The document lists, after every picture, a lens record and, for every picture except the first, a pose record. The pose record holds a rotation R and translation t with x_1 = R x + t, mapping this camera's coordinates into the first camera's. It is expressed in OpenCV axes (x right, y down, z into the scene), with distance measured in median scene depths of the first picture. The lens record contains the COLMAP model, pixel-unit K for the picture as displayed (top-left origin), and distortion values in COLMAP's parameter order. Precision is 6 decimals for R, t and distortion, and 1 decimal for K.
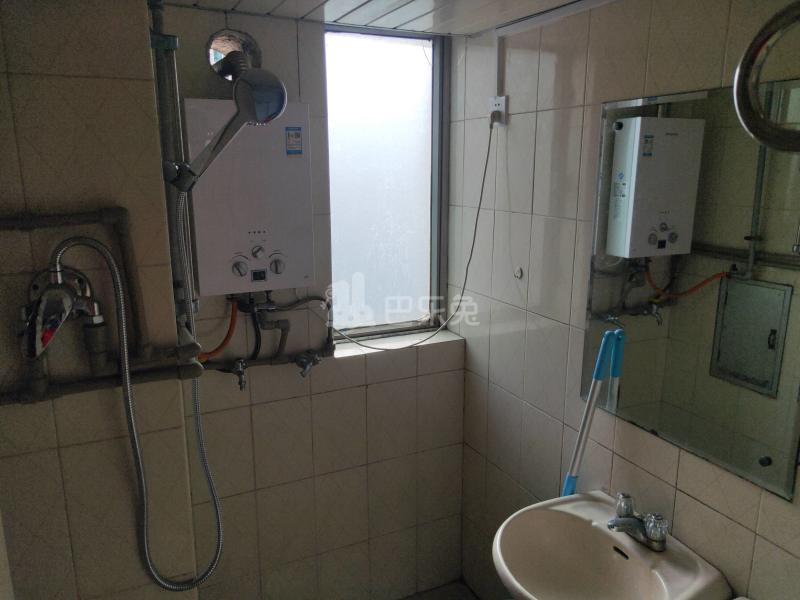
lens RADIAL K [[601.6, 0, 400.0], [0, 601.6, 300.0], [0, 0, 1]] dist [0.059579, -0.070275]
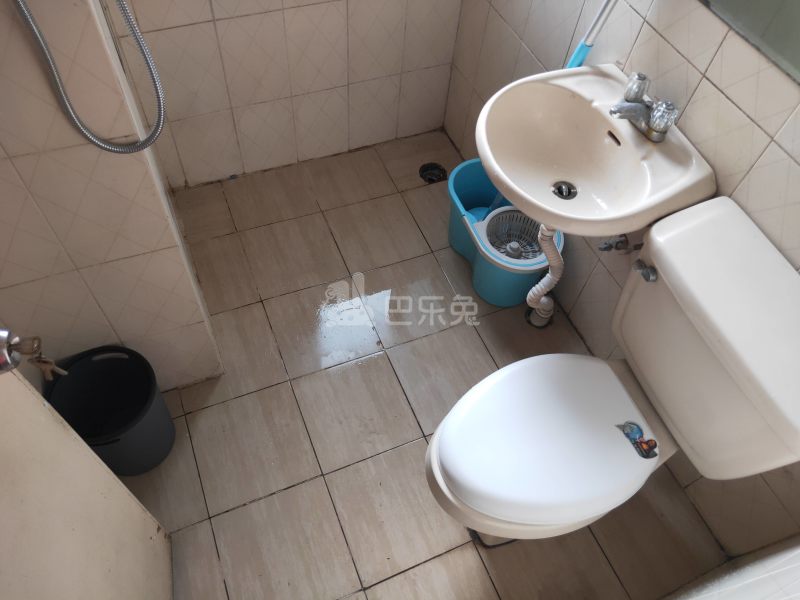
lens RADIAL K [[601.6, 0, 400.0], [0, 601.6, 300.0], [0, 0, 1]] dist [0.059579, -0.070275]
pose [[0.996715, 0.069264, 0.041963, 0.018145], [-0.079192, 0.725179, 0.683991, -0.009951], [0.016945, -0.685067, 0.728283, 0.158162]]
